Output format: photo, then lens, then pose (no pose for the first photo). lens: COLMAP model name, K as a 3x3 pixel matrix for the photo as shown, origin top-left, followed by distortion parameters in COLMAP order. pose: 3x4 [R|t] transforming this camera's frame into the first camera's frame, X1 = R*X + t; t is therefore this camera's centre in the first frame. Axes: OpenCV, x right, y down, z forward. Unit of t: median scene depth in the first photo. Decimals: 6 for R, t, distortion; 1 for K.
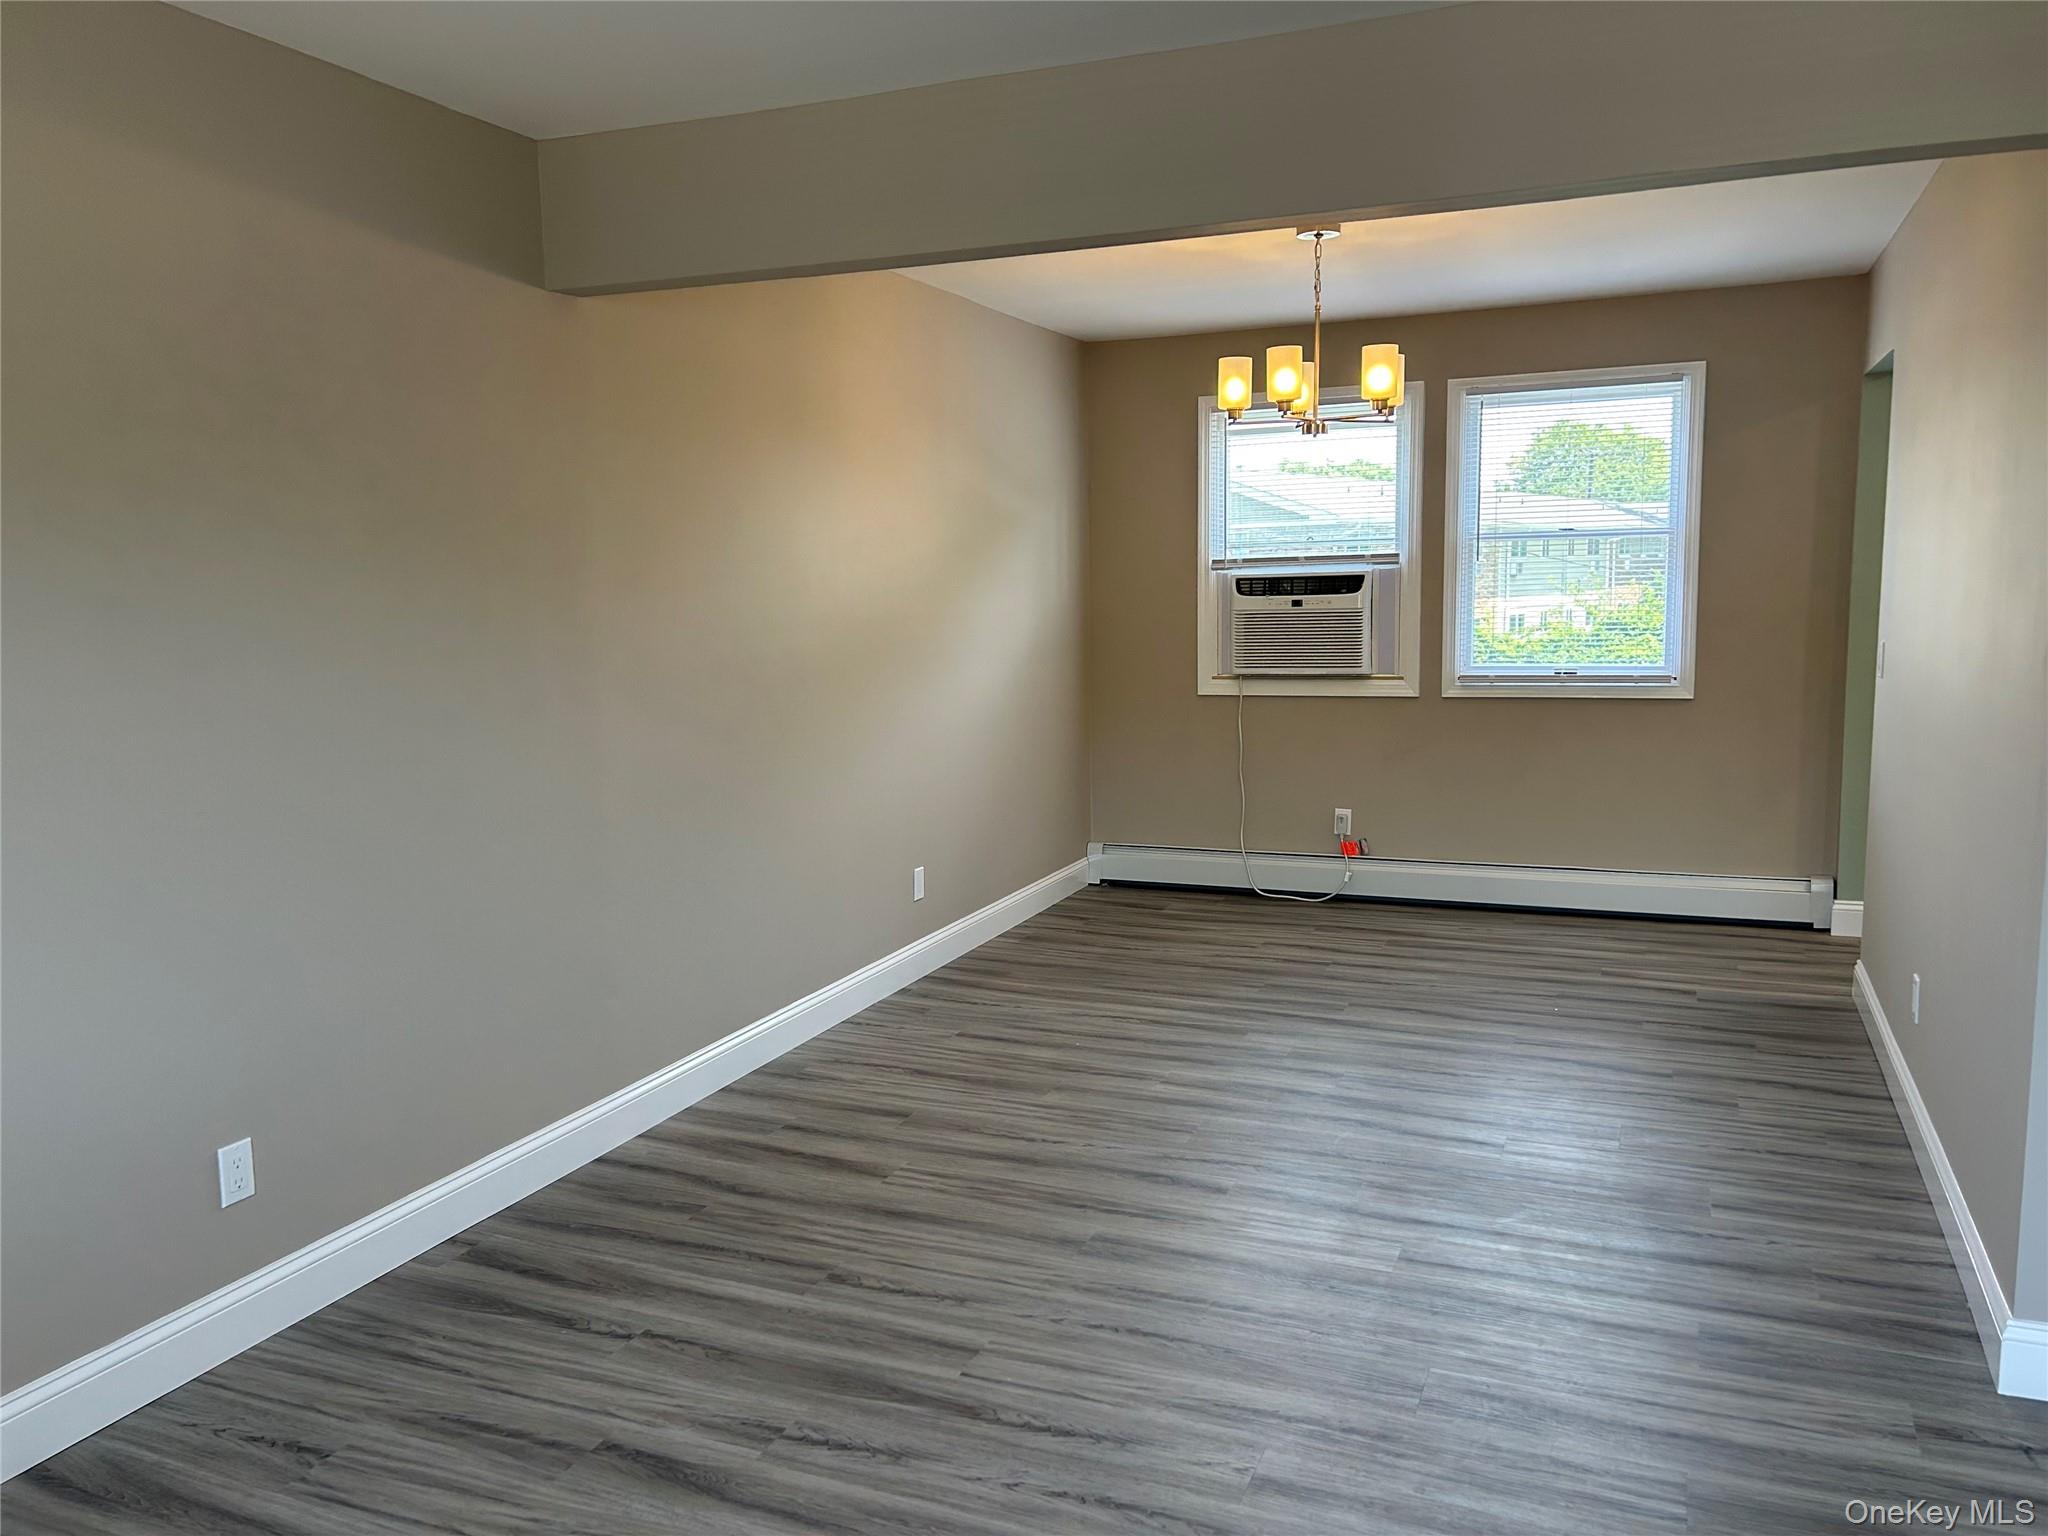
lens RADIAL K [[1521.8, 0, 998.7], [0, 1521.8, 770.9], [0, 0, 1]] dist [0.075648, -0.098261]
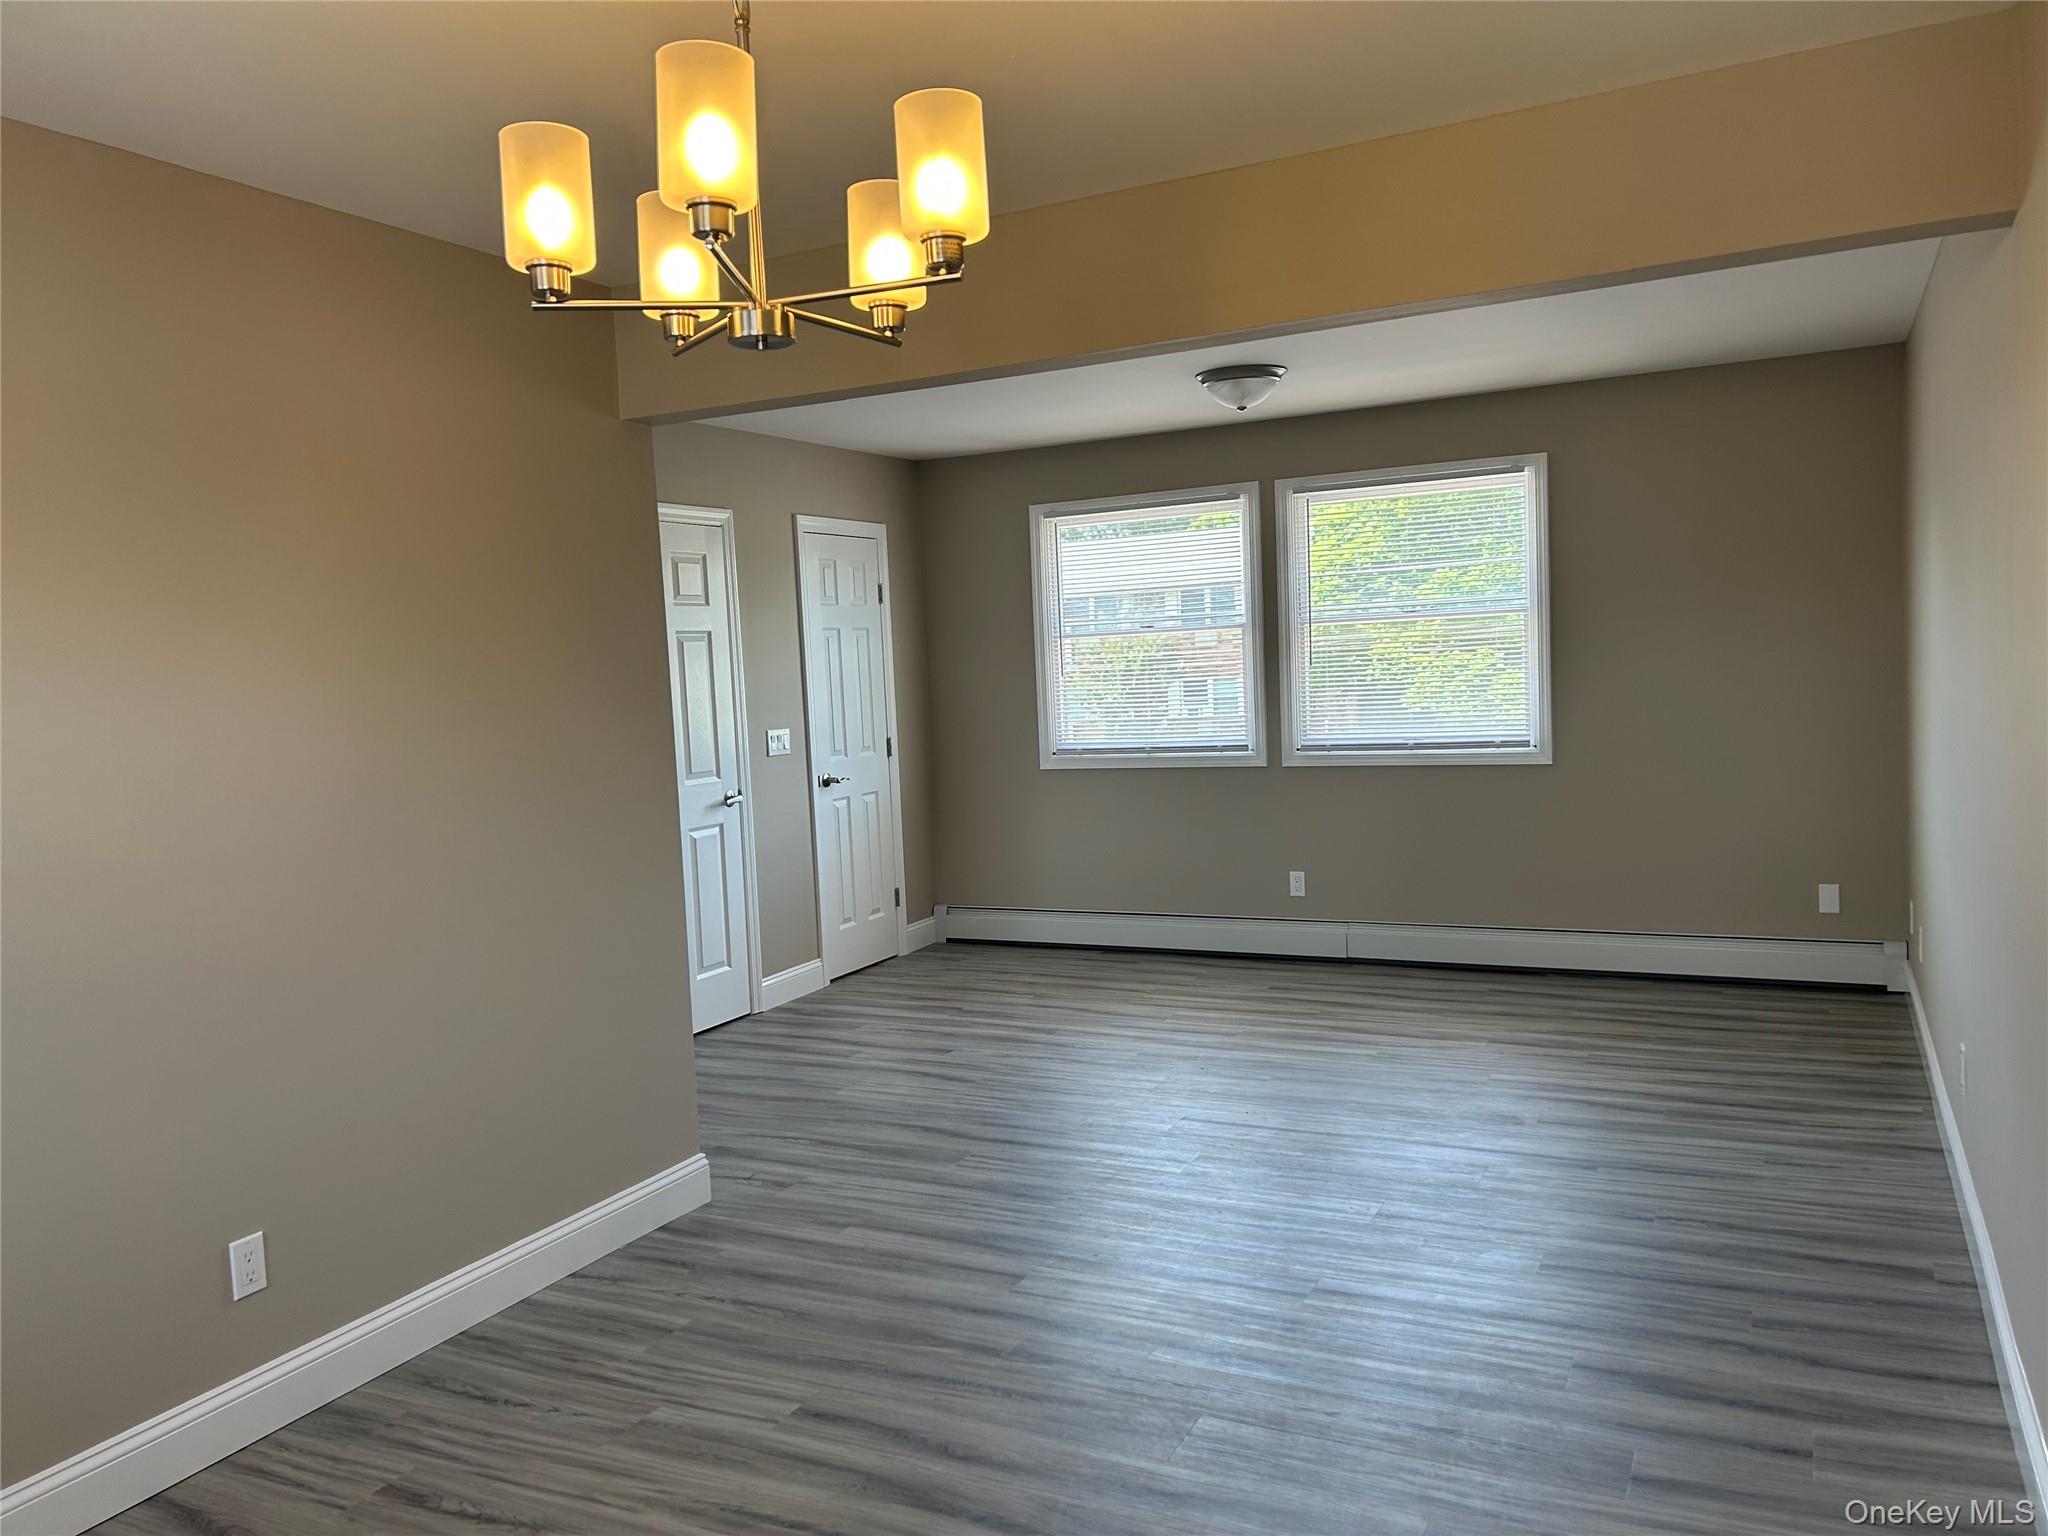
lens RADIAL K [[1526.0, 0, 1024.0], [0, 1526.0, 768.0], [0, 0, 1]] dist [0.053280, -0.066452]
pose [[-0.996736, 0.061058, 0.052813, 0.167880], [0.070359, 0.977785, 0.197449, -0.245197], [-0.039584, 0.200520, -0.978890, 1.894207]]
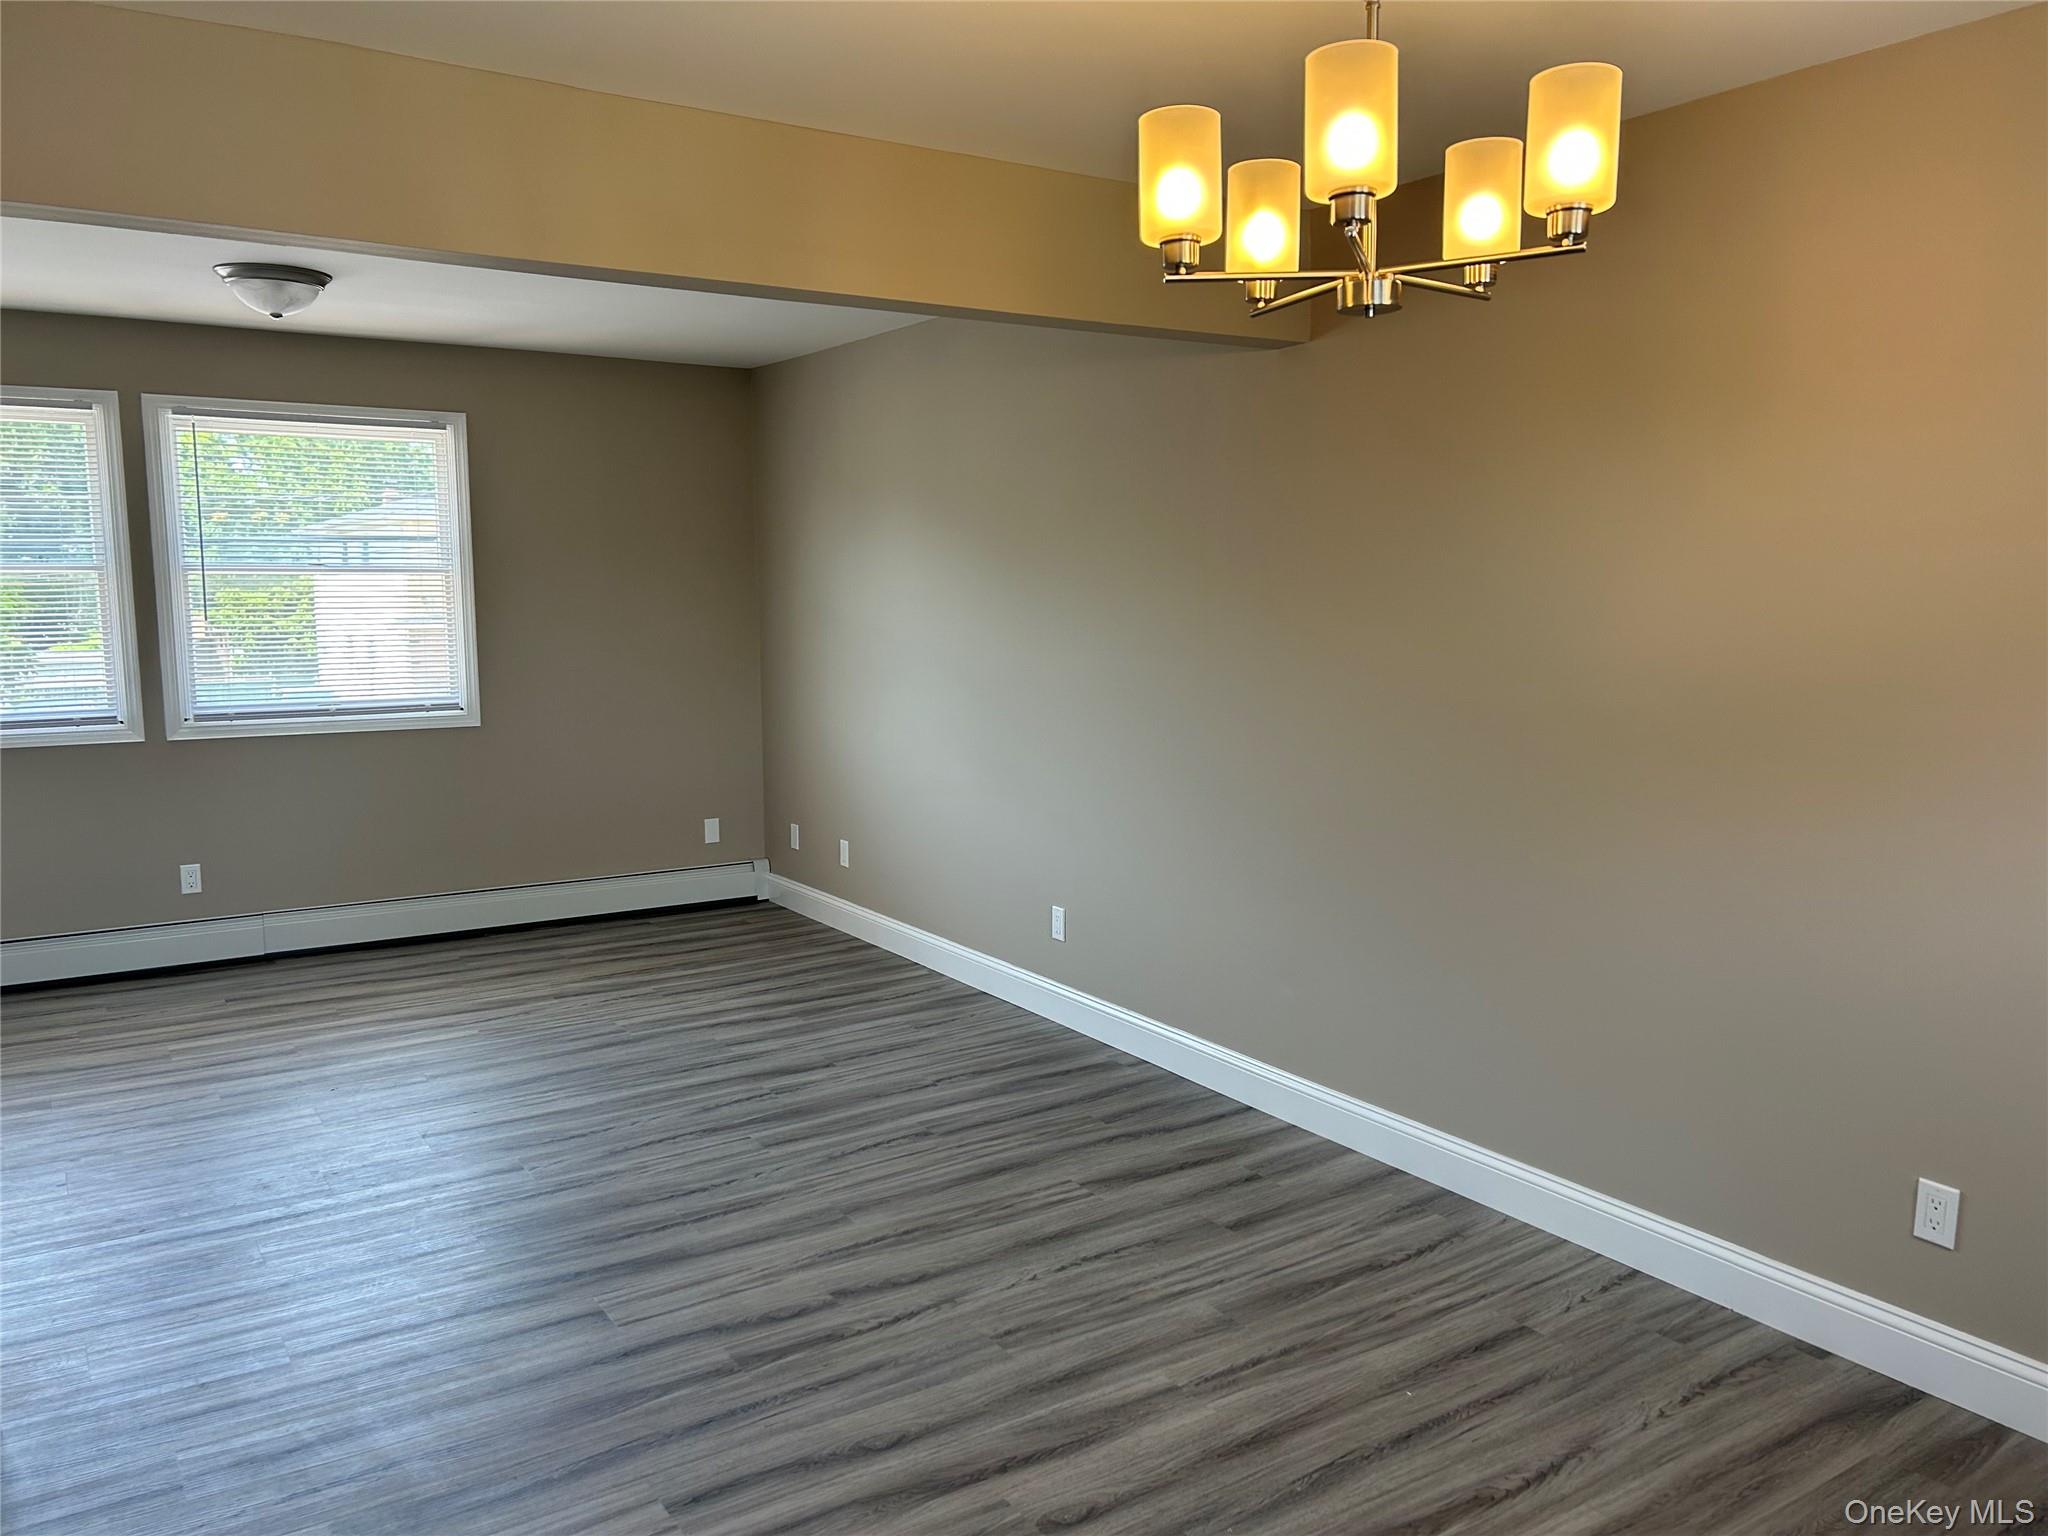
lens RADIAL K [[1521.8, 0, 998.7], [0, 1521.8, 770.9], [0, 0, 1]] dist [0.075648, -0.098261]
pose [[-0.552292, 0.120638, -0.824876, 0.836625], [-0.095007, 0.973919, 0.206047, -0.229986], [0.828219, 0.192167, -0.526426, 1.563956]]
